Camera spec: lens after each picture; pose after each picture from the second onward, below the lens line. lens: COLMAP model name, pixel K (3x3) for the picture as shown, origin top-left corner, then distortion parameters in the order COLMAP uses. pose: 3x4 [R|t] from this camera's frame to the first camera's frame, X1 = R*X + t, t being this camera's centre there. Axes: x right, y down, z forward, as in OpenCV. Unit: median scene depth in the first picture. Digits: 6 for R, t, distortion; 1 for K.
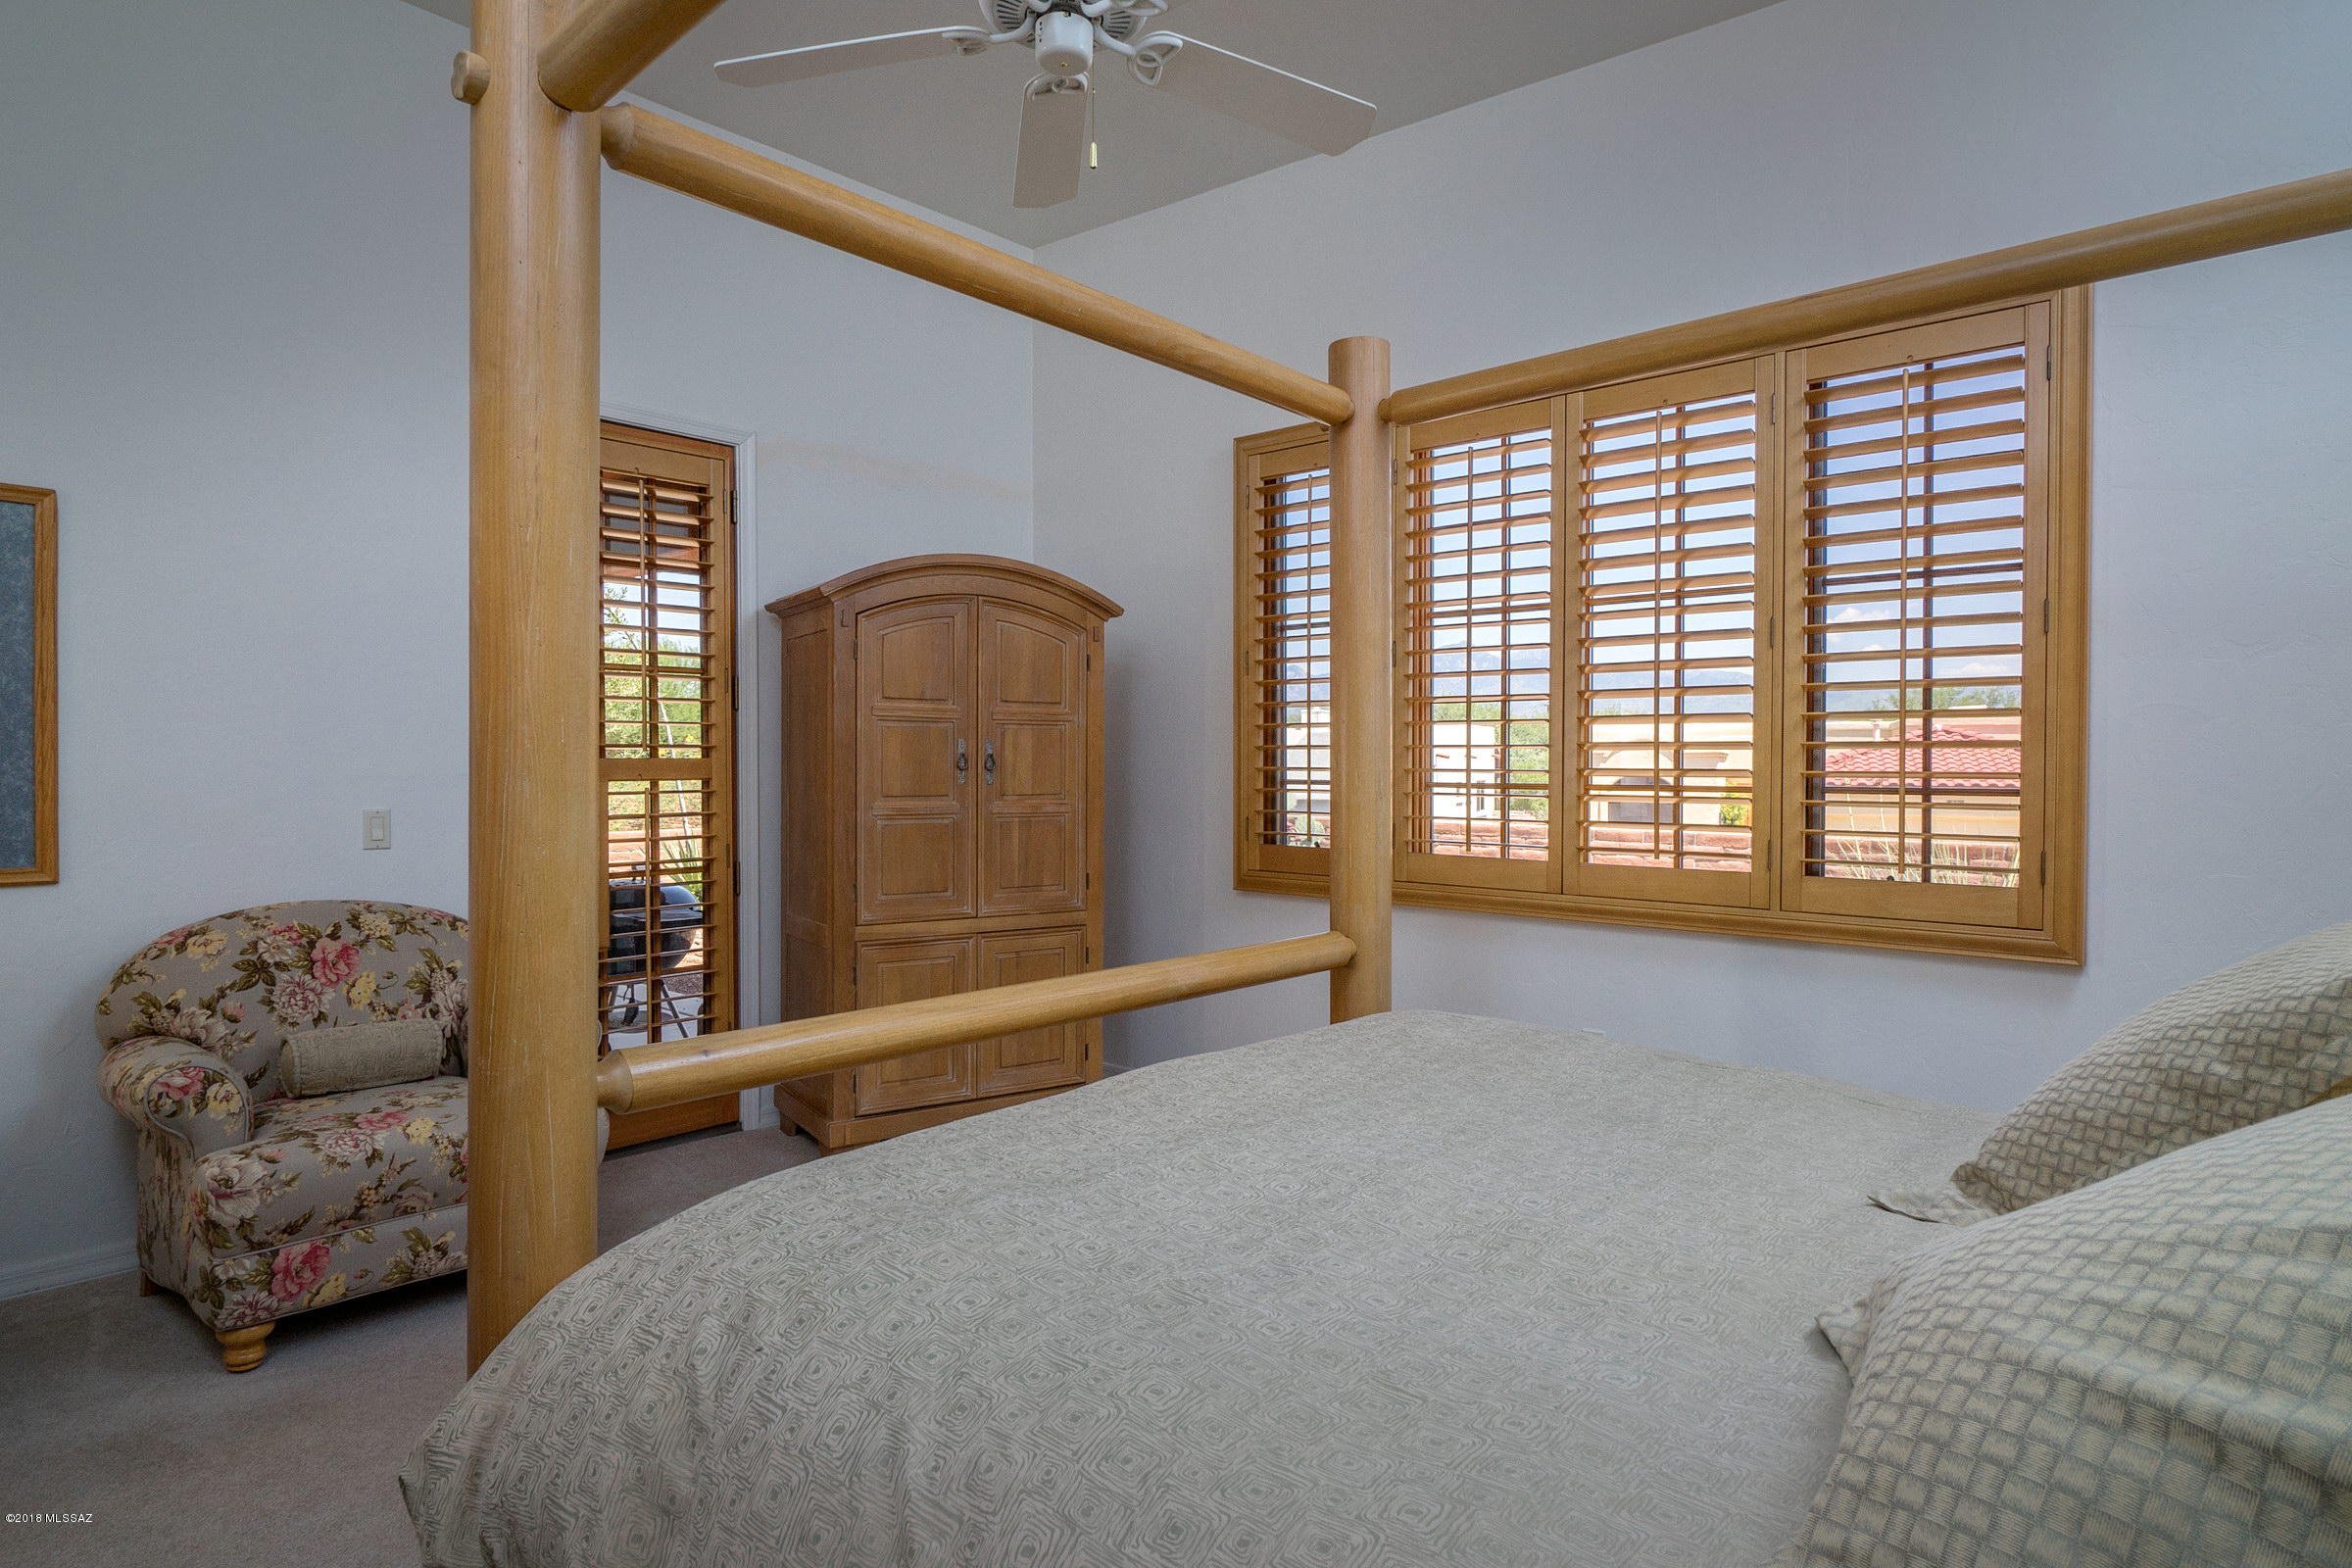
lens RADIAL K [[1333.4, 0, 1152.4], [0, 1333.4, 774.1], [0, 0, 1]] dist [-0.001047, -0.000221]
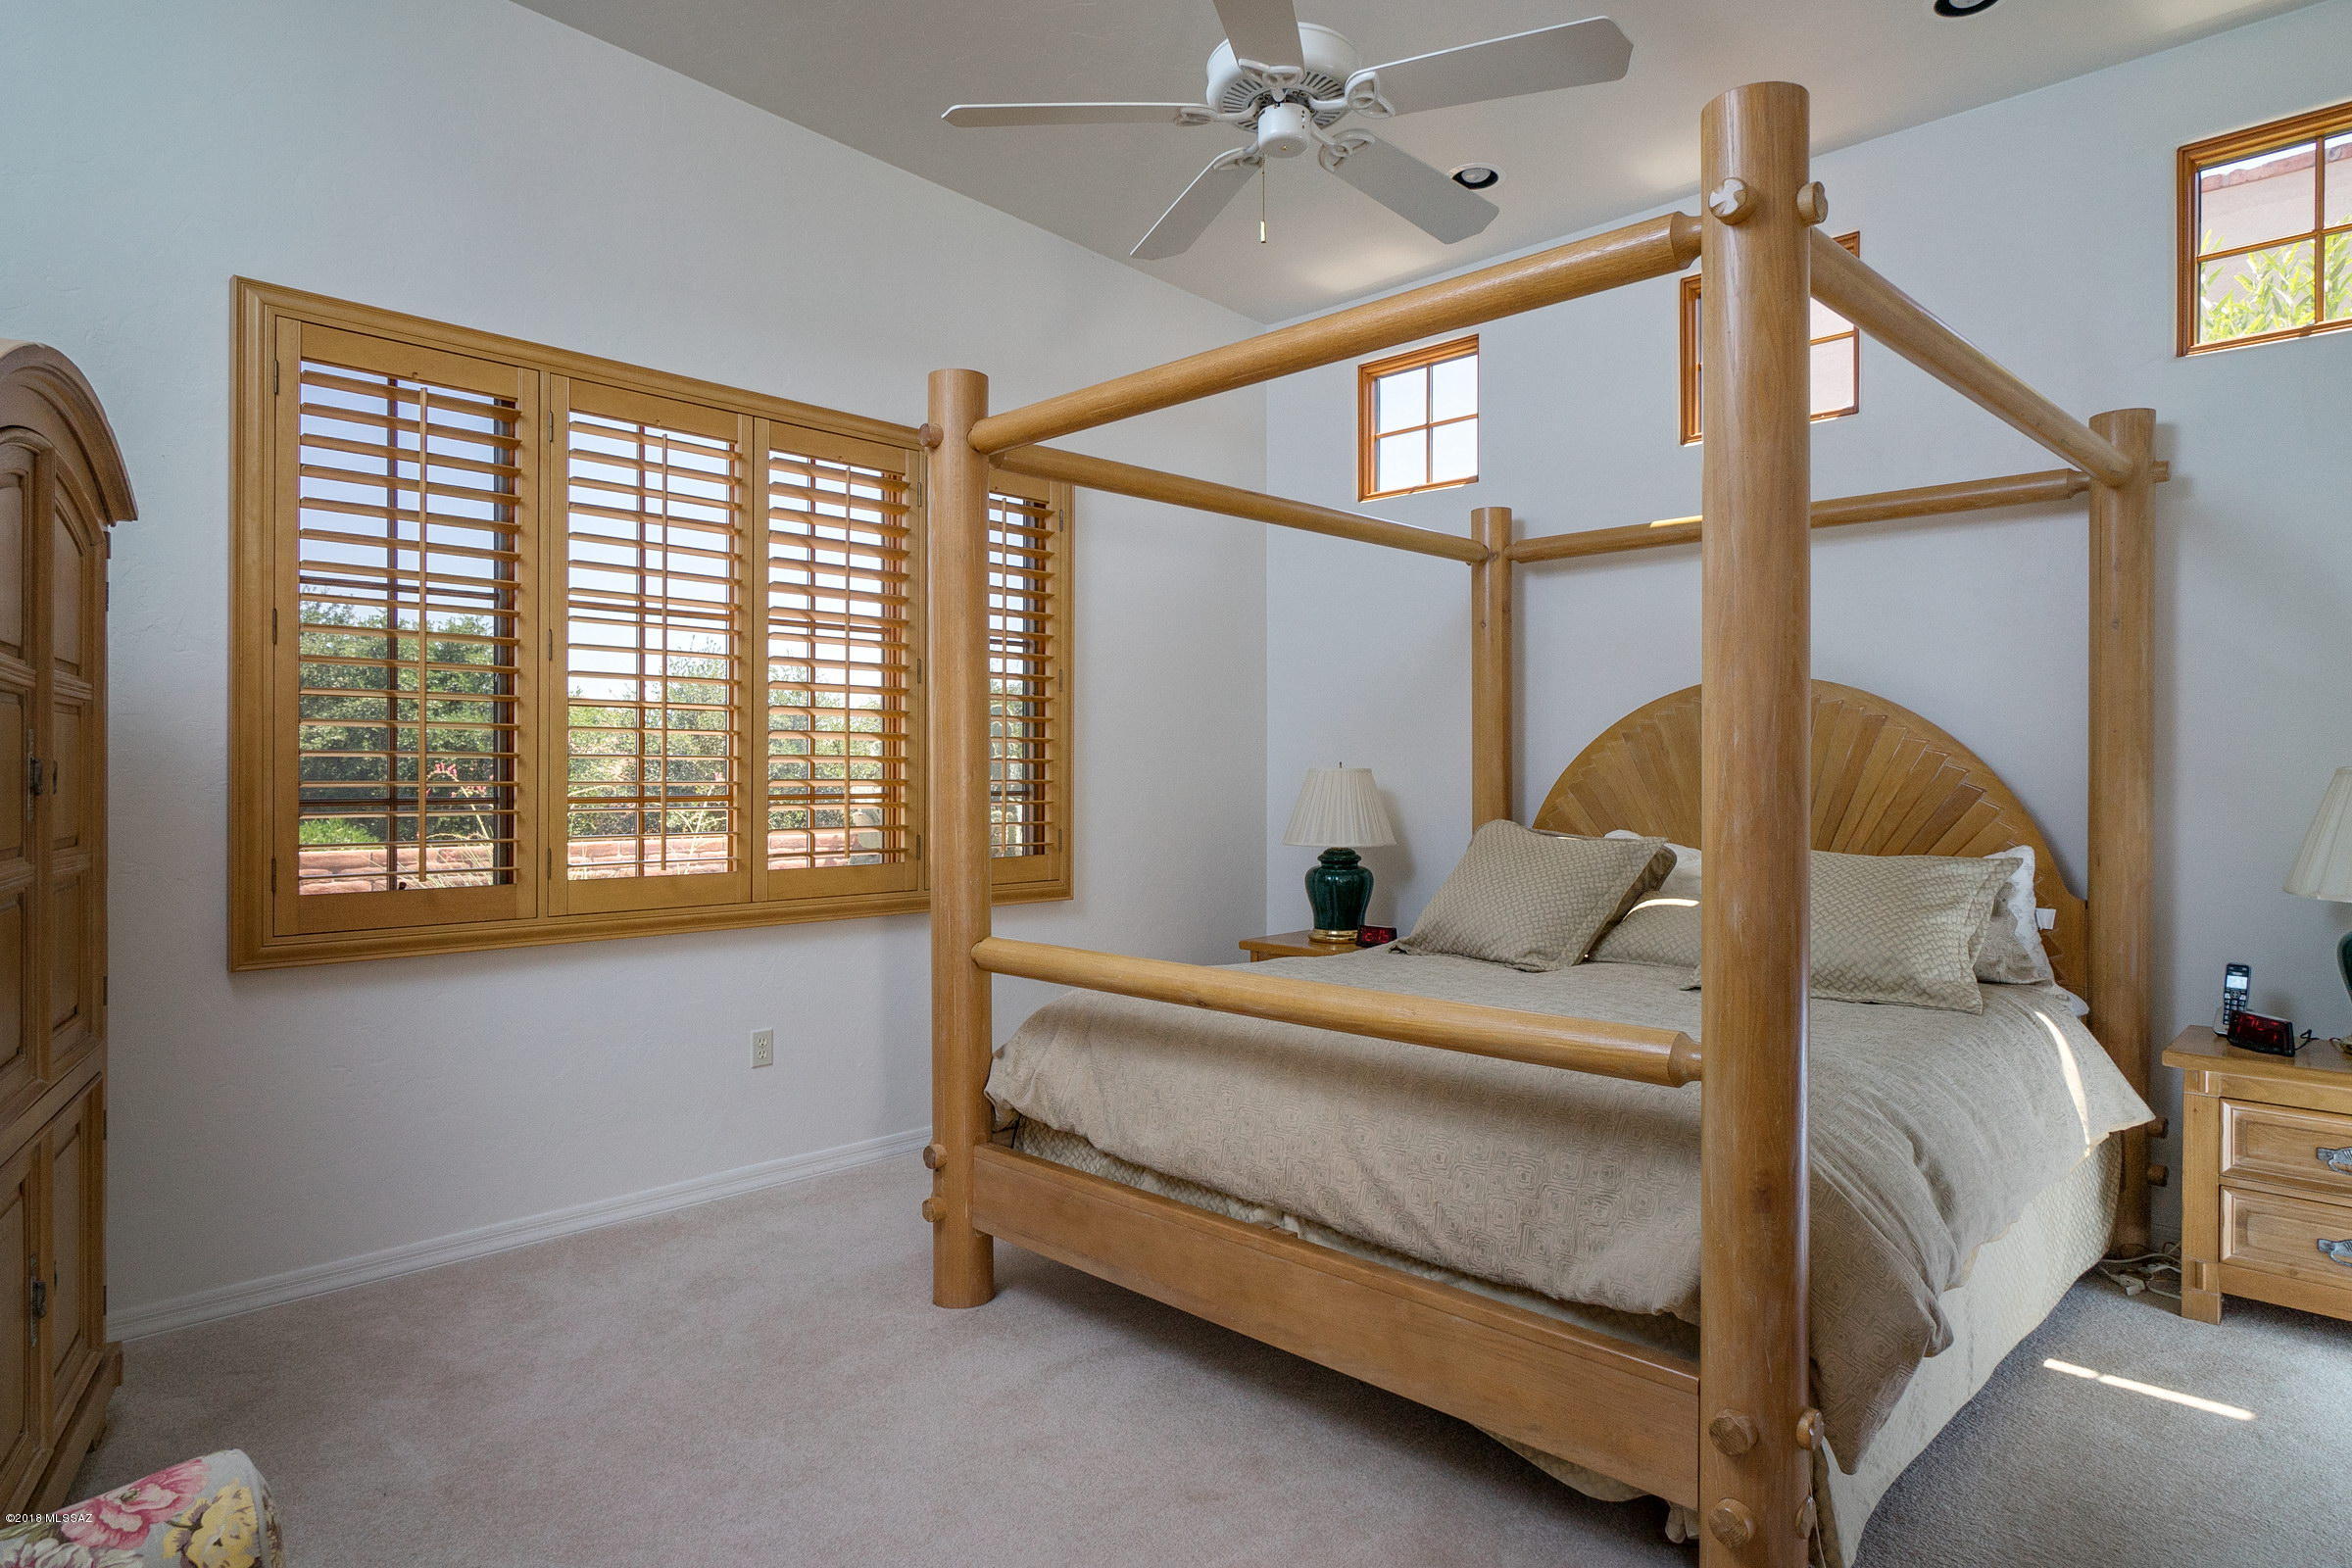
lens RADIAL K [[1333.4, 0, 1152.4], [0, 1333.4, 774.1], [0, 0, 1]] dist [-0.001047, -0.000221]
pose [[0.042204, -0.003570, 0.999103, -0.735633], [0.007216, 0.999969, 0.003268, -0.010053], [-0.999083, 0.007072, 0.042228, 0.676427]]
